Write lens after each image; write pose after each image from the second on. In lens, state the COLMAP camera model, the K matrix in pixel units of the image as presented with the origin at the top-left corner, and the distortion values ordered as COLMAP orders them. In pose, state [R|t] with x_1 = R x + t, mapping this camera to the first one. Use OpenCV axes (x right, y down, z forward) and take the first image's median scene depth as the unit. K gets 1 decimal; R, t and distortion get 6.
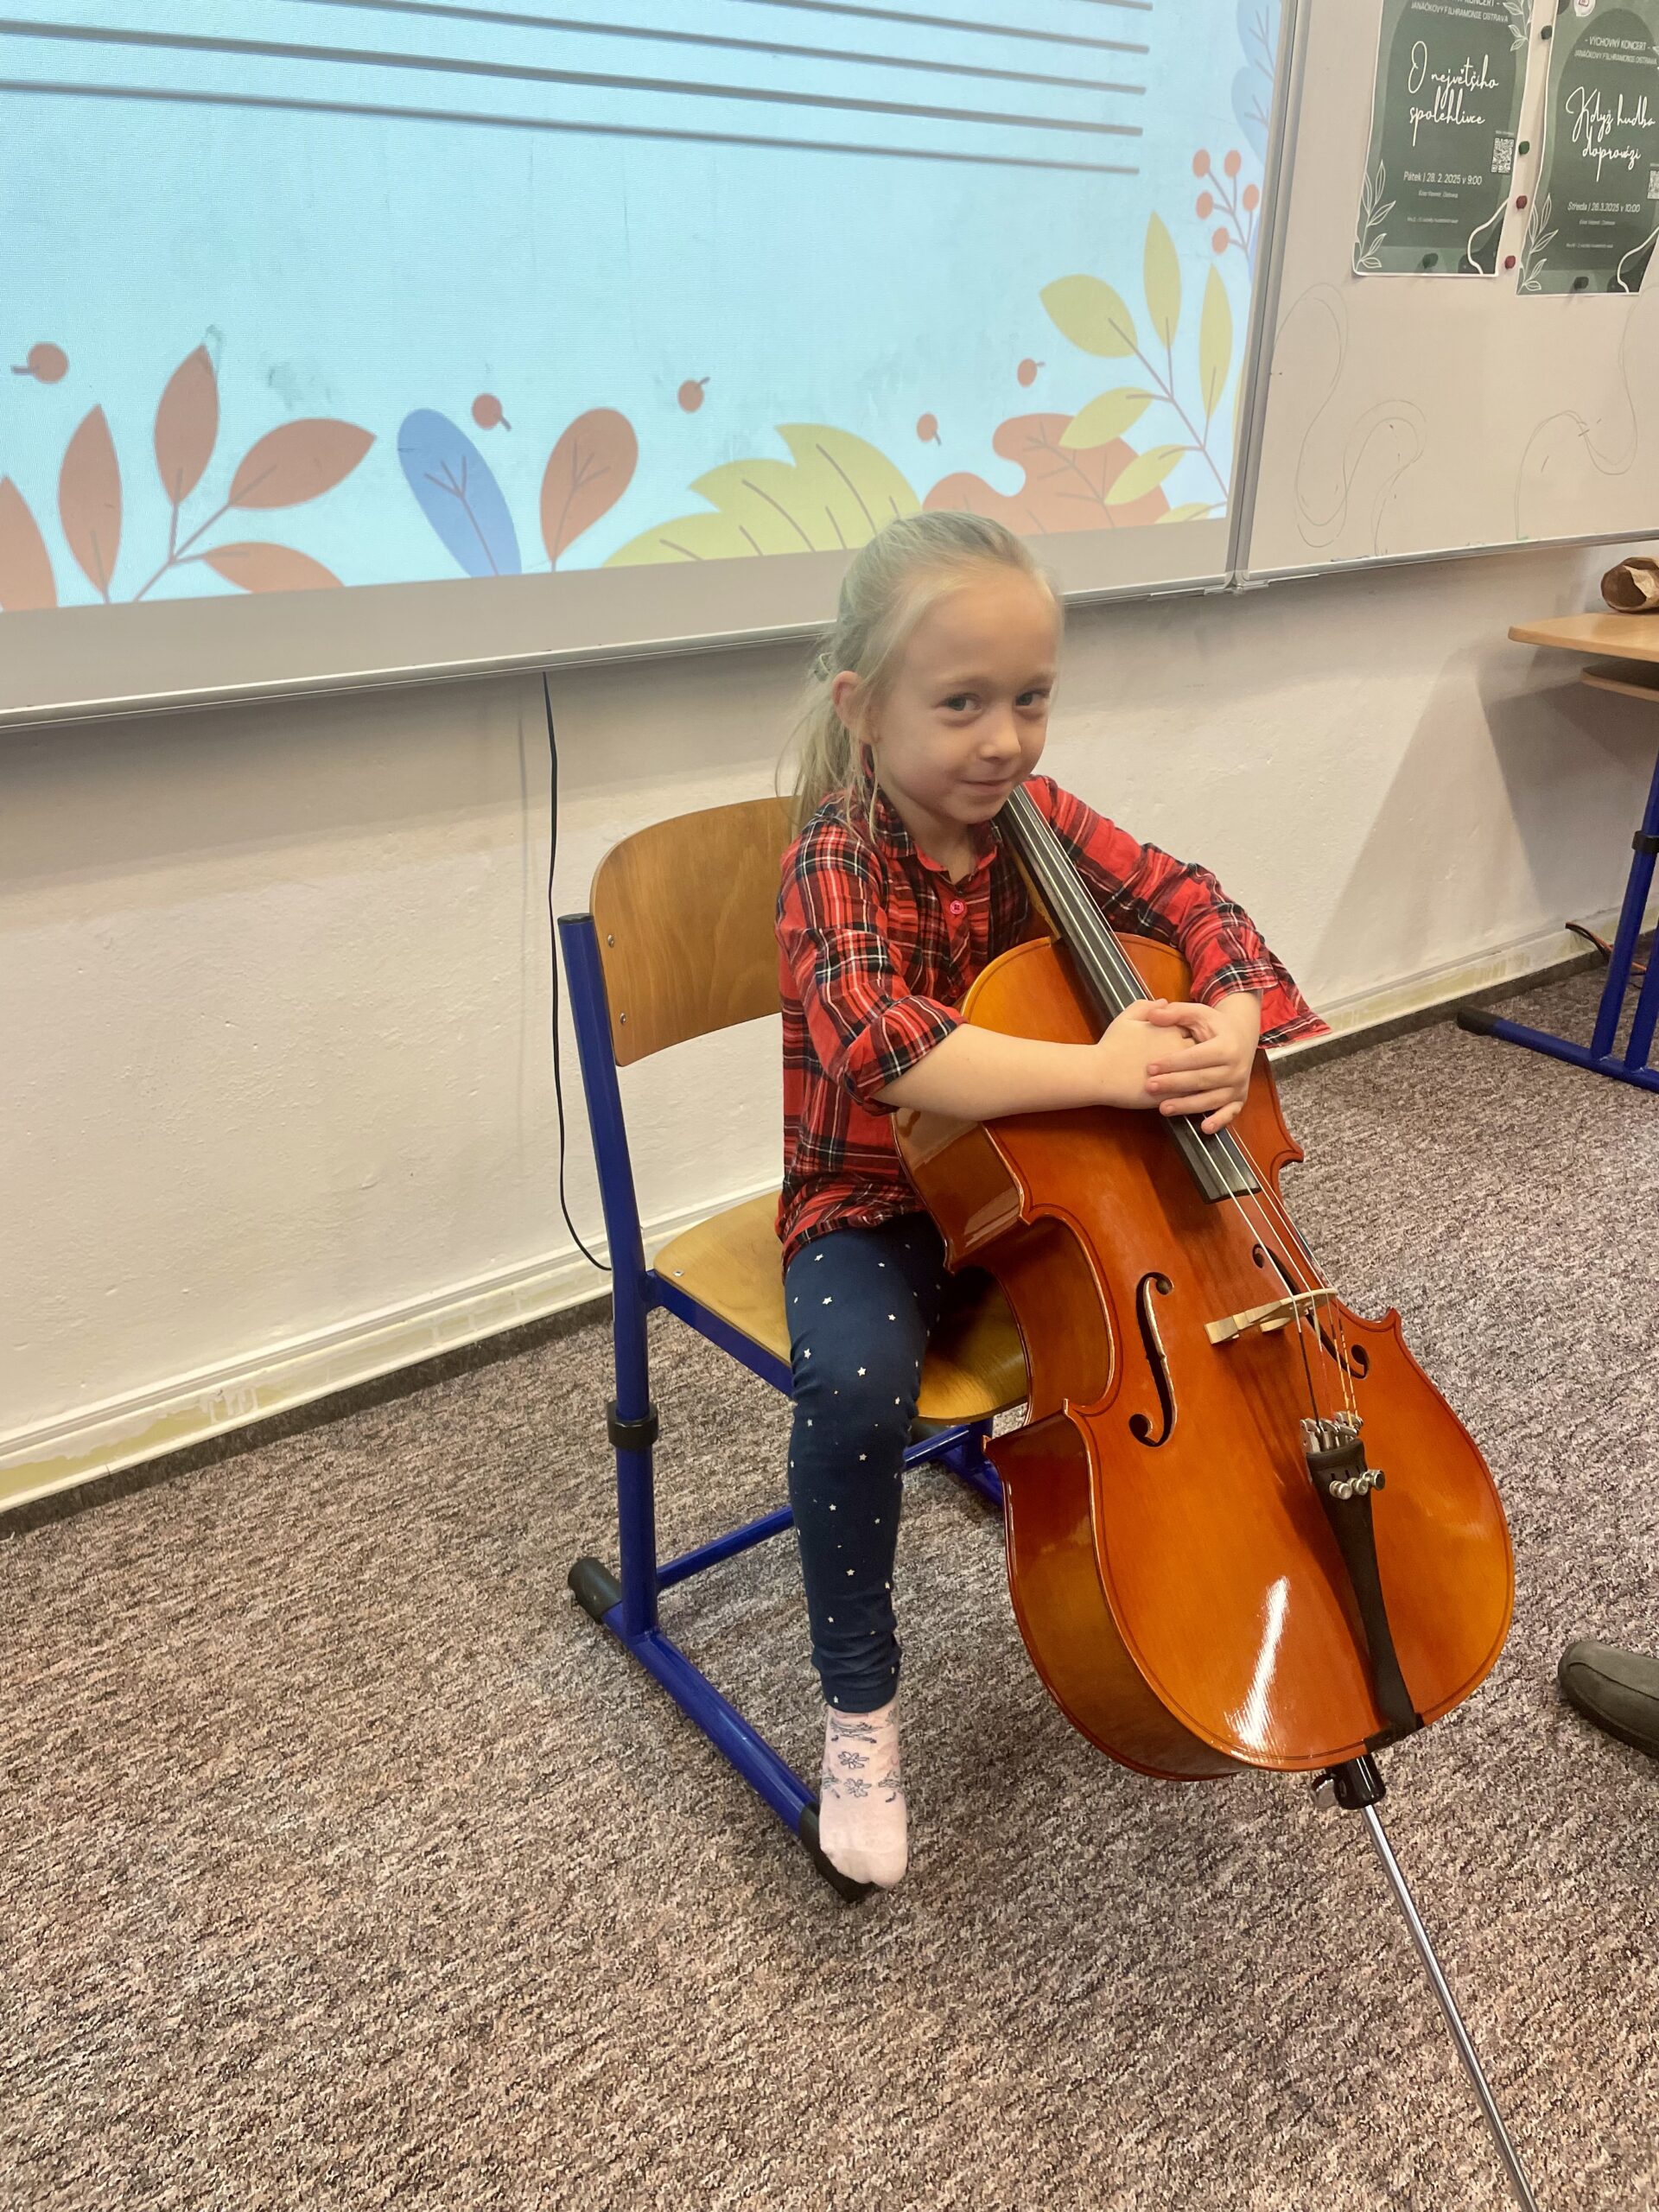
lens RADIAL K [[1686.3, 0, 814.1], [0, 1686.3, 1096.3], [0, 0, 1]] dist [0.088533, -0.130242]
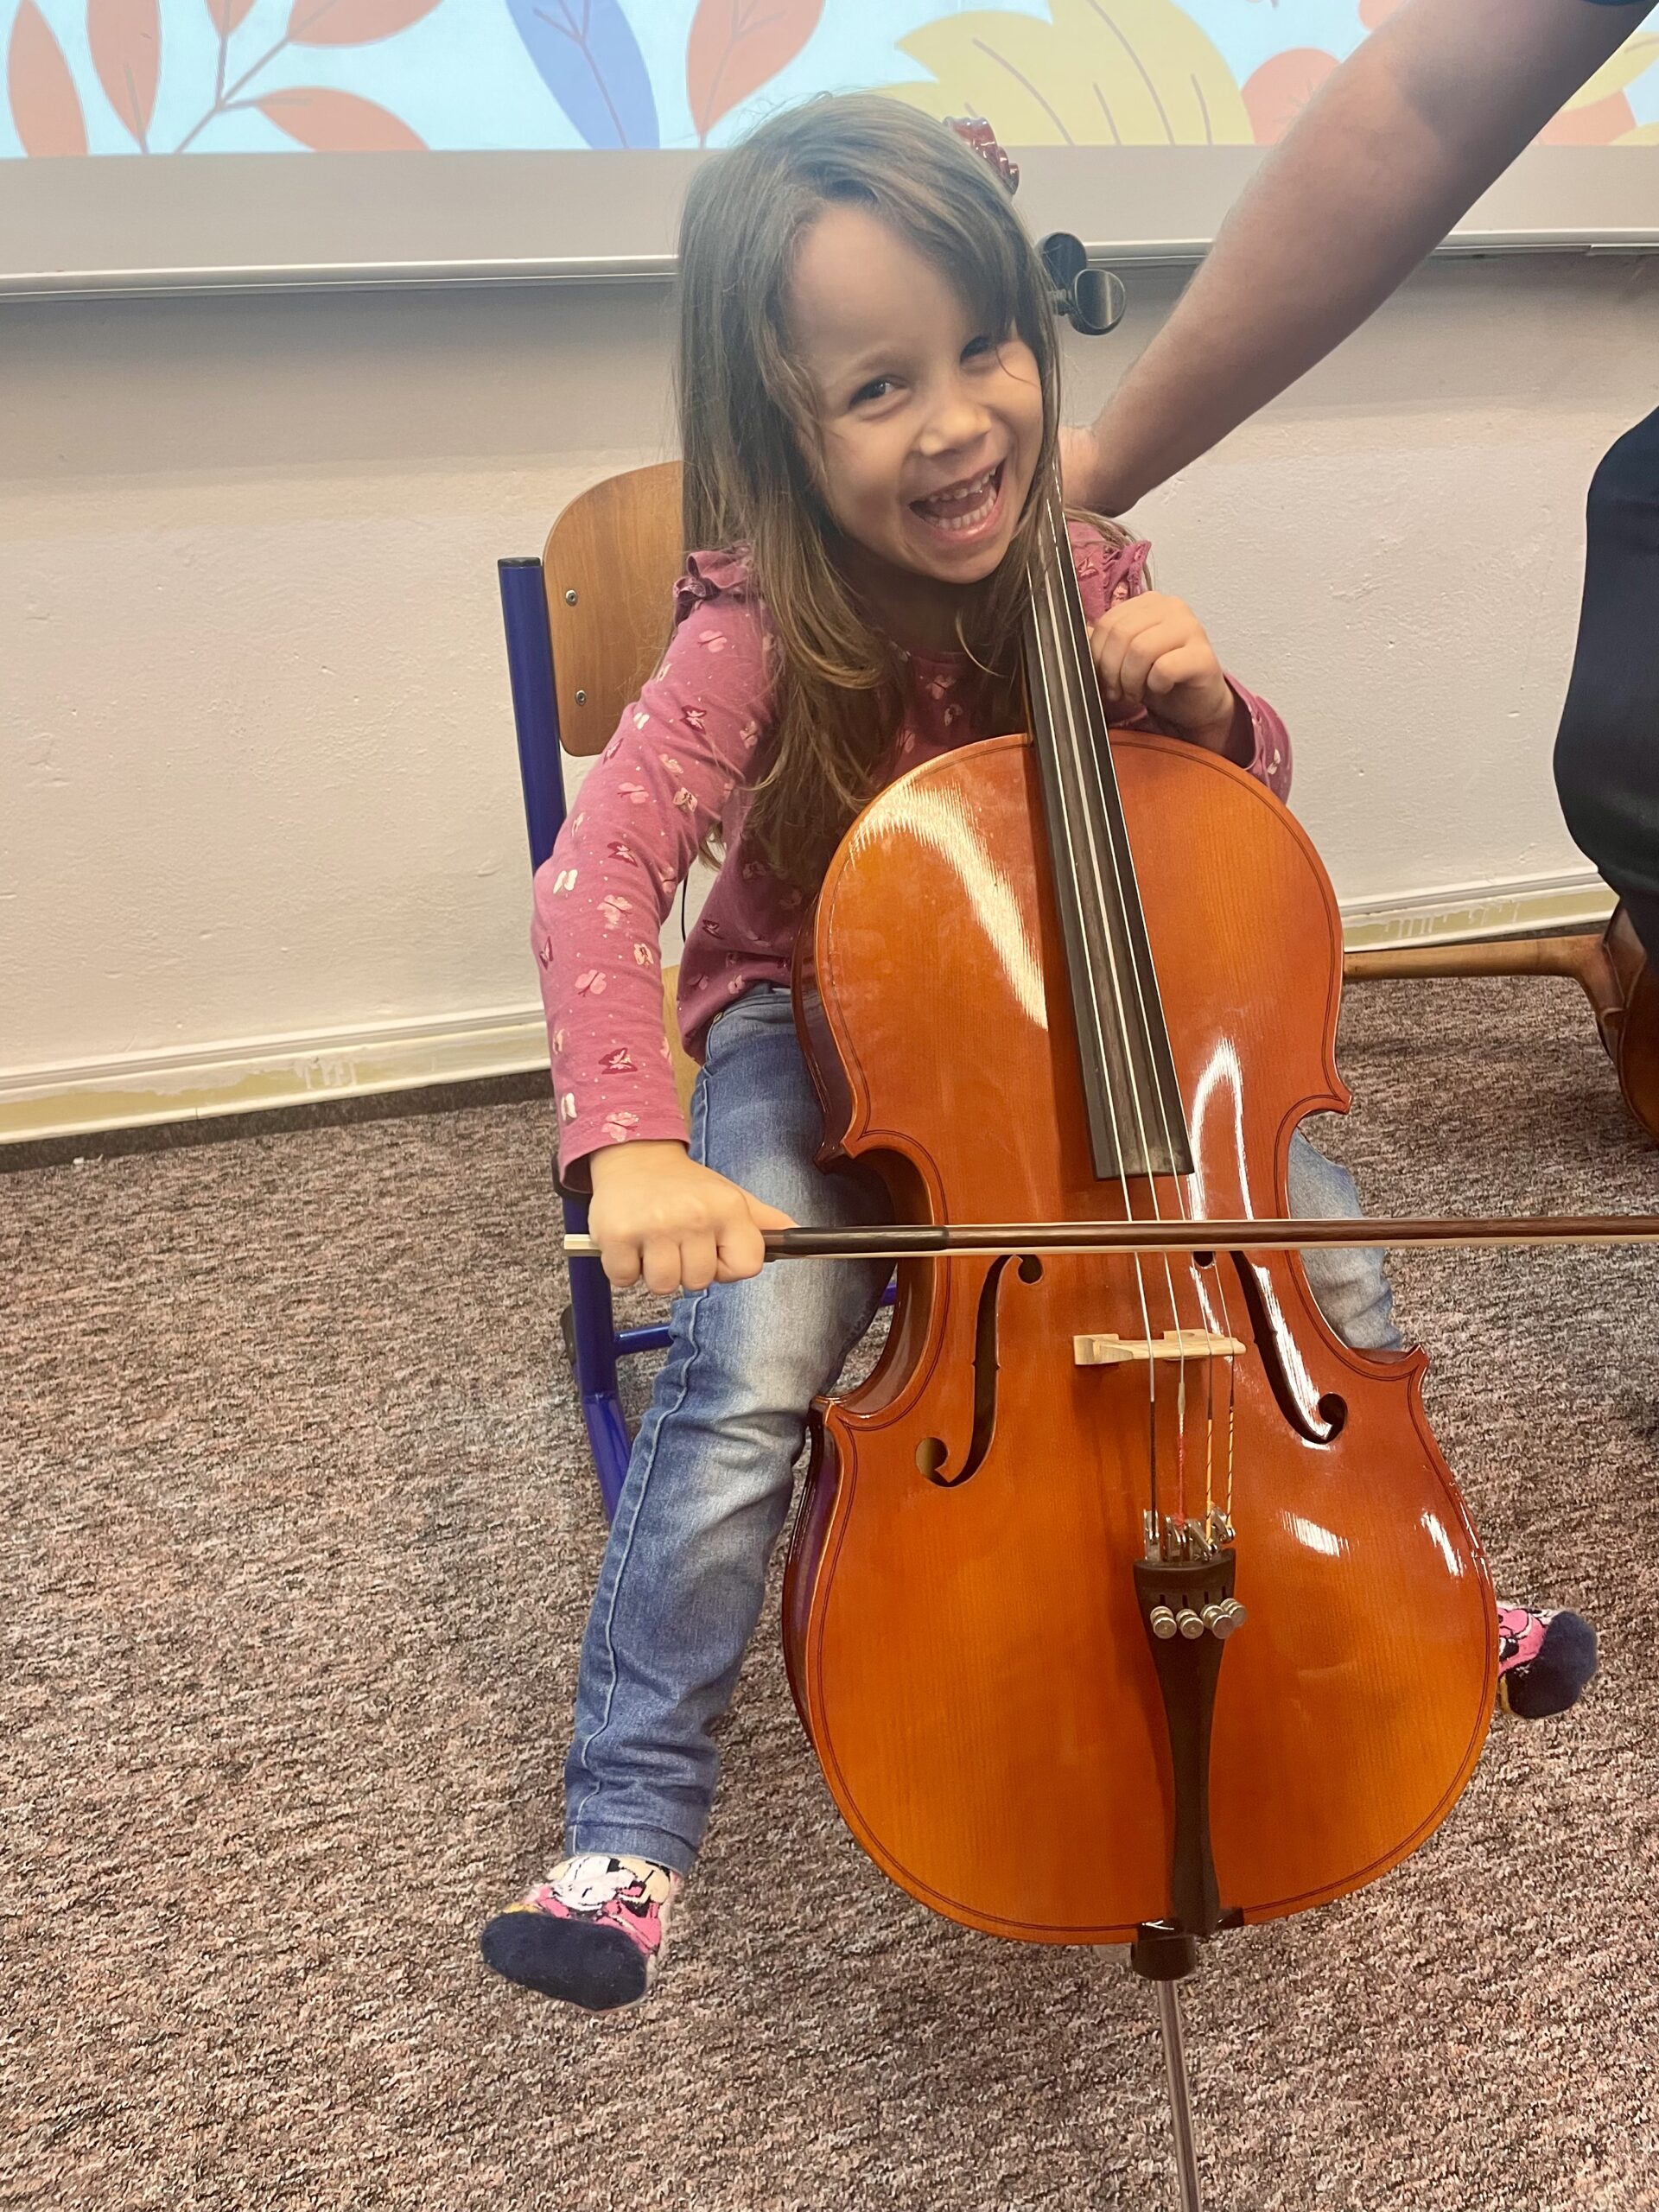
lens RADIAL K [[1686.3, 0, 835.1], [0, 1686.3, 1095.6], [0, 0, 1]] dist [0.088533, -0.130242]
pose [[0.935272, 0.194631, -0.295611, 0.266498], [-0.149291, 0.974227, 0.169099, -0.017239], [0.320904, -0.114022, 0.940223, 0.225322]]
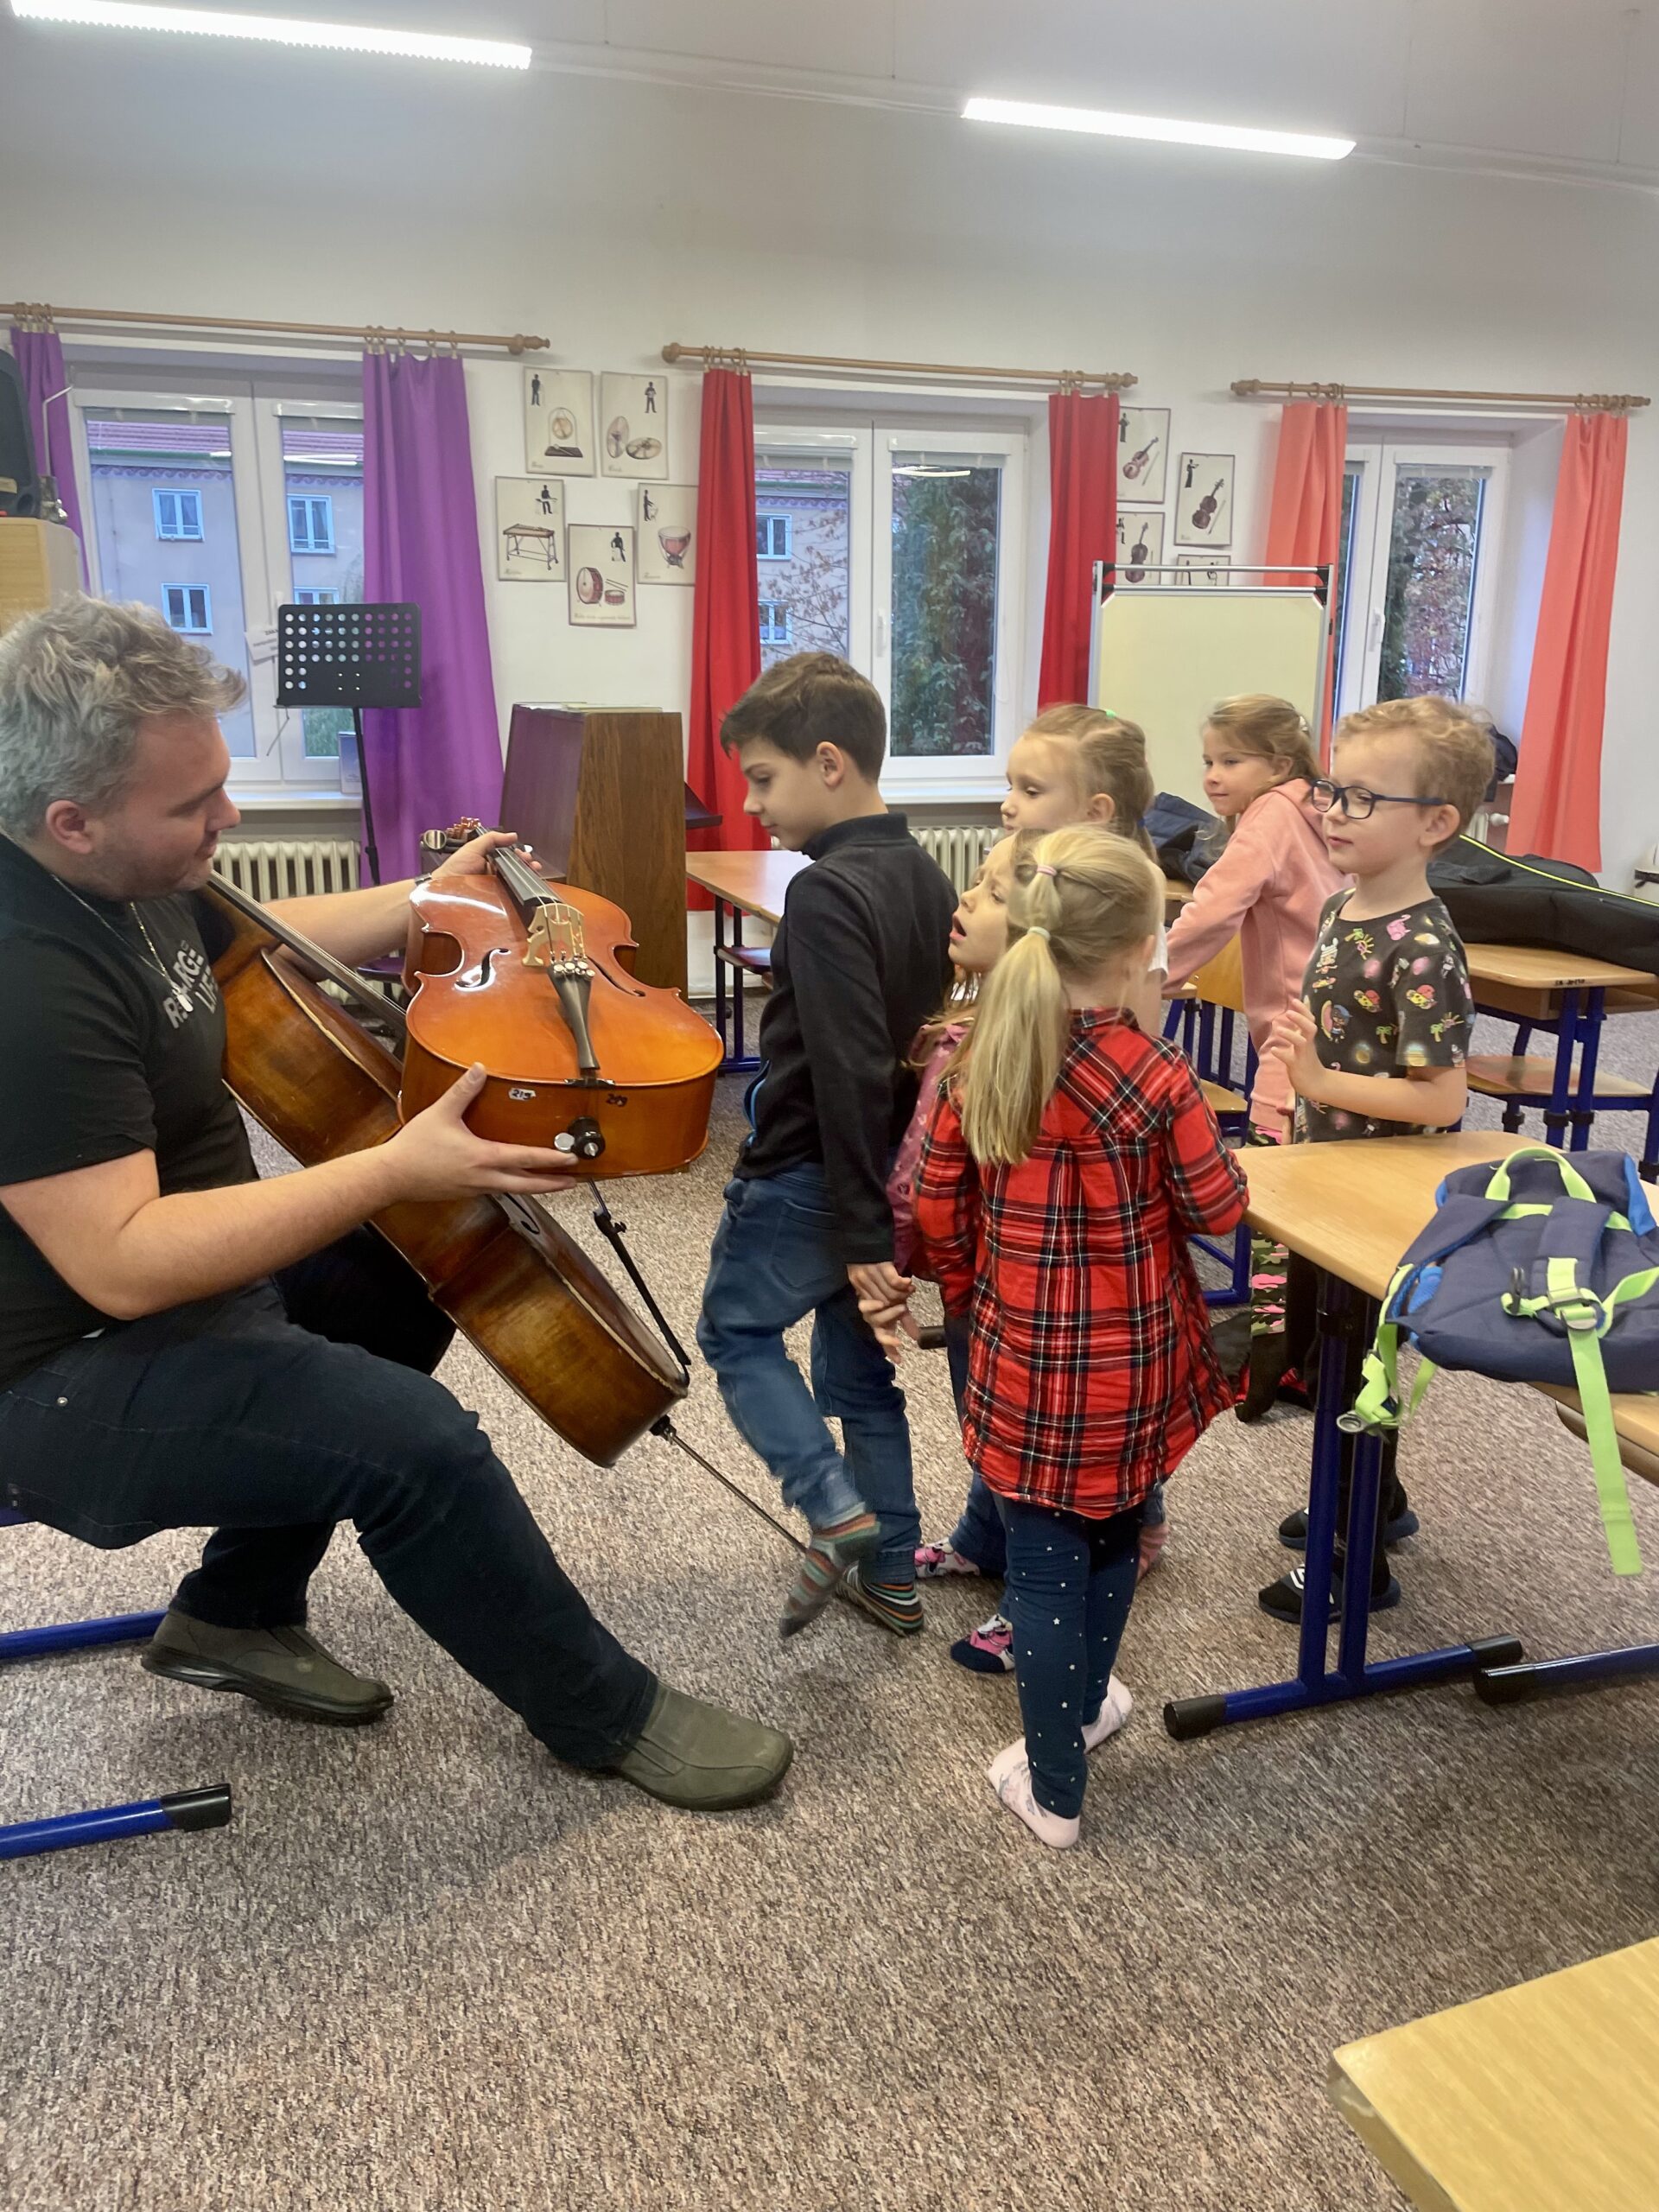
lens RADIAL K [[1686.3, 0, 840.4], [0, 1686.3, 1110.9], [0, 0, 1]] dist [0.088533, -0.130242]
pose [[0.329095, -0.255894, 0.908963, -0.858197], [0.401077, 0.909321, 0.110783, -0.013467], [-0.854888, 0.328106, 0.401886, -0.196213]]
